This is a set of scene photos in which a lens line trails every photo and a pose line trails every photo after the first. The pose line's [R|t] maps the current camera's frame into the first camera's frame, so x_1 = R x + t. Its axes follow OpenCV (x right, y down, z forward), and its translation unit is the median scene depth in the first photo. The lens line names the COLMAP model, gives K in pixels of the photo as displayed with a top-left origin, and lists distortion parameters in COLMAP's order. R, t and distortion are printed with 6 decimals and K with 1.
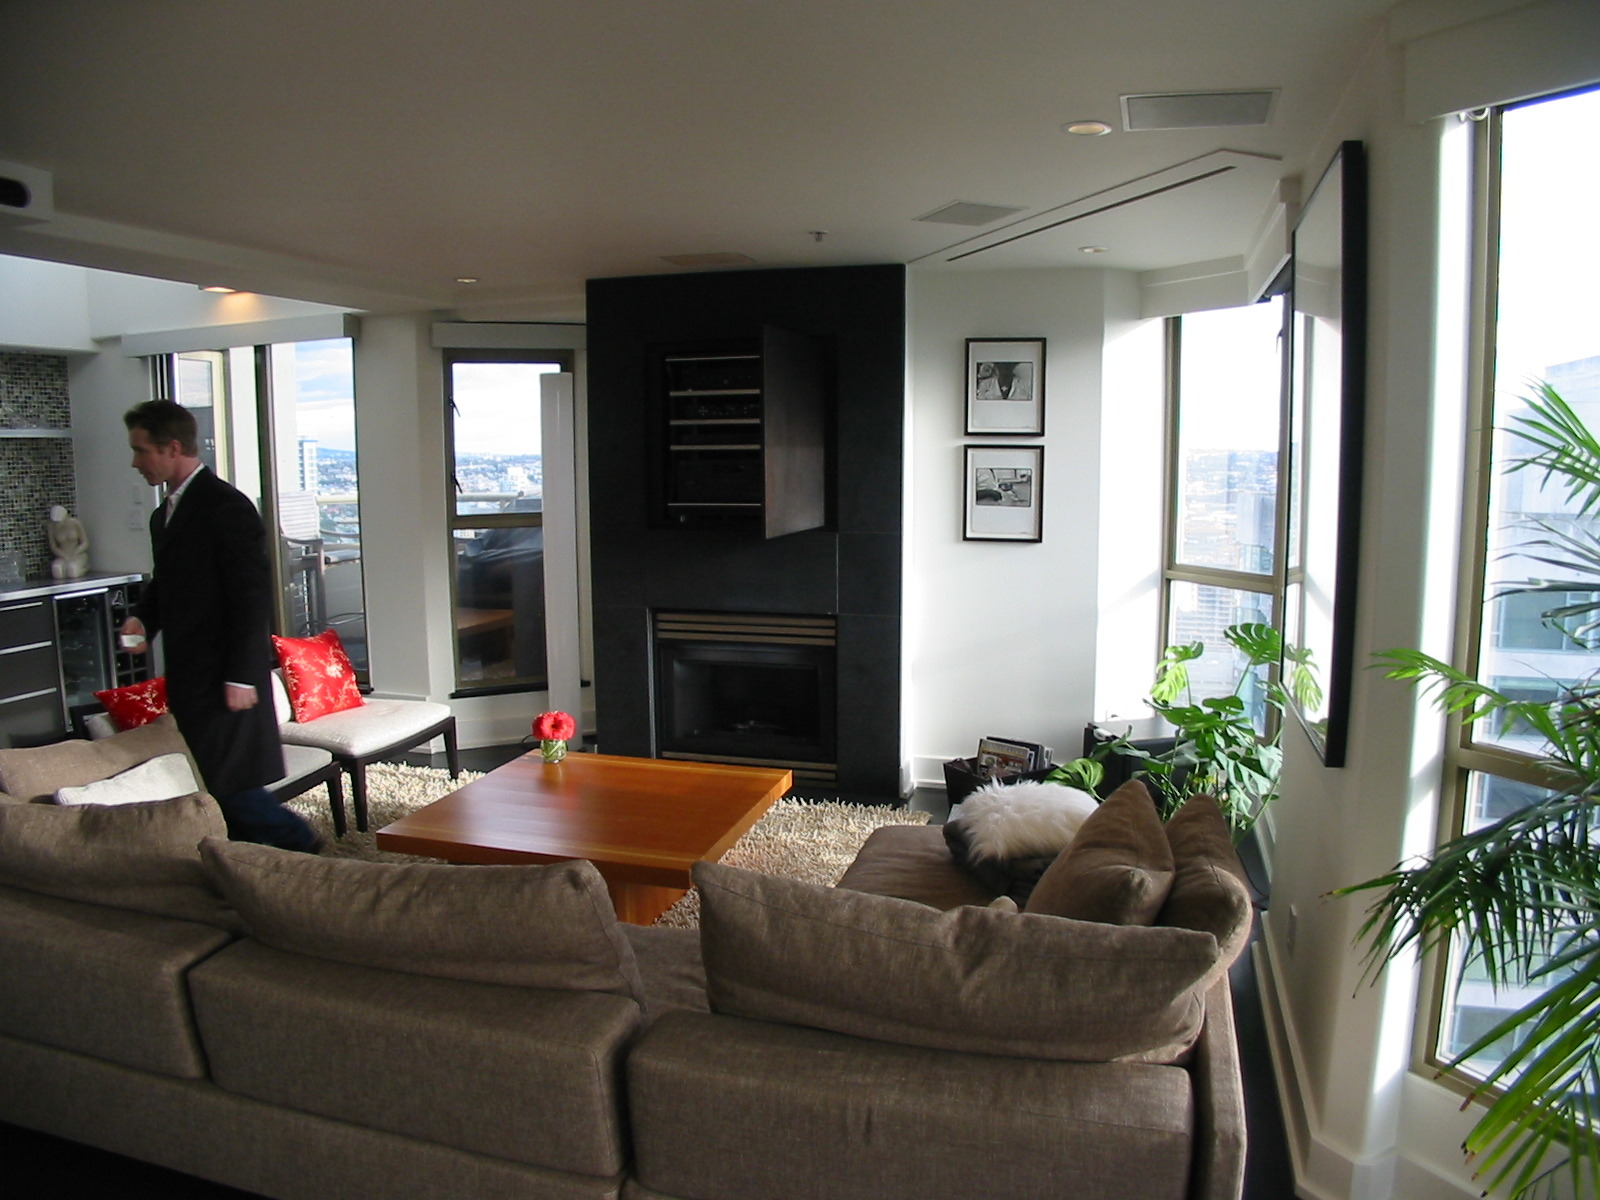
lens RADIAL K [[1143.7, 0, 832.3], [0, 1143.7, 606.7], [0, 0, 1]] dist [-0.197168, 0.092802]
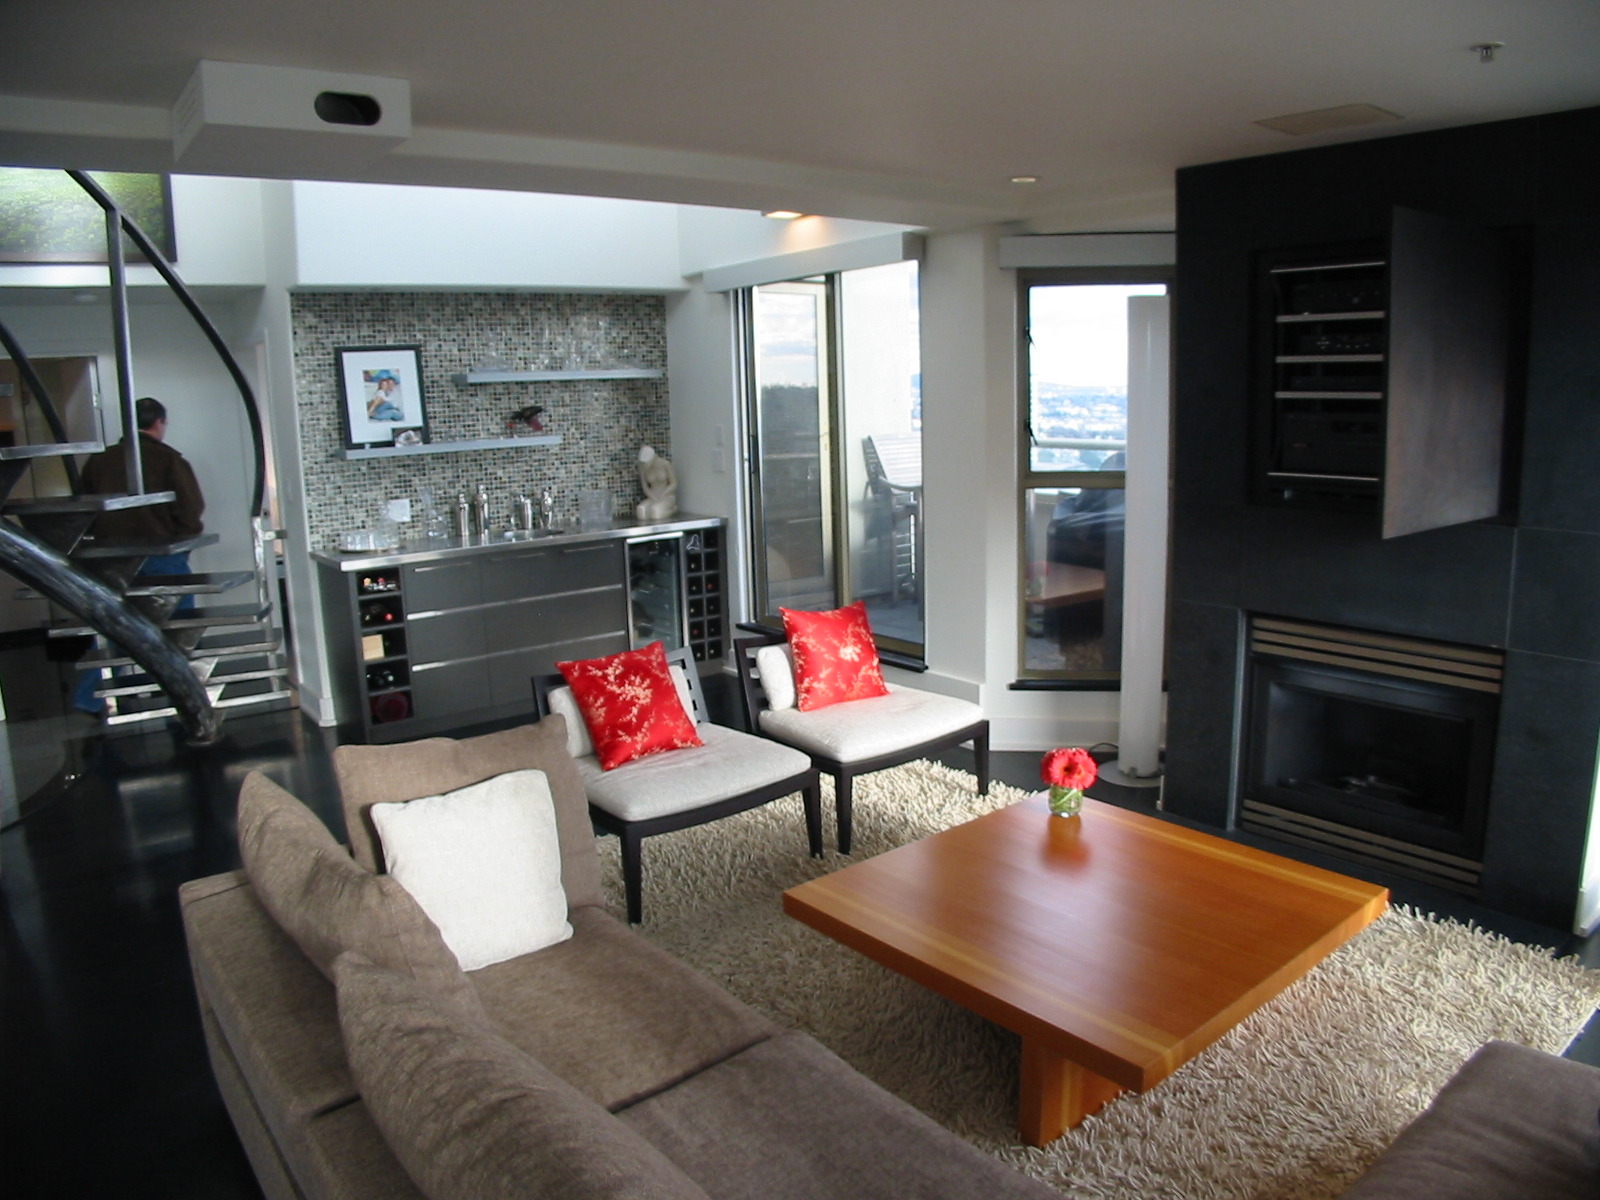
lens RADIAL K [[1143.7, 0, 832.3], [0, 1143.7, 606.7], [0, 0, 1]] dist [-0.197168, 0.092802]
pose [[0.814421, 0.091081, -0.573081, 0.038138], [-0.058290, 0.995450, 0.075372, -0.040212], [0.577339, -0.027980, 0.816025, 0.248841]]
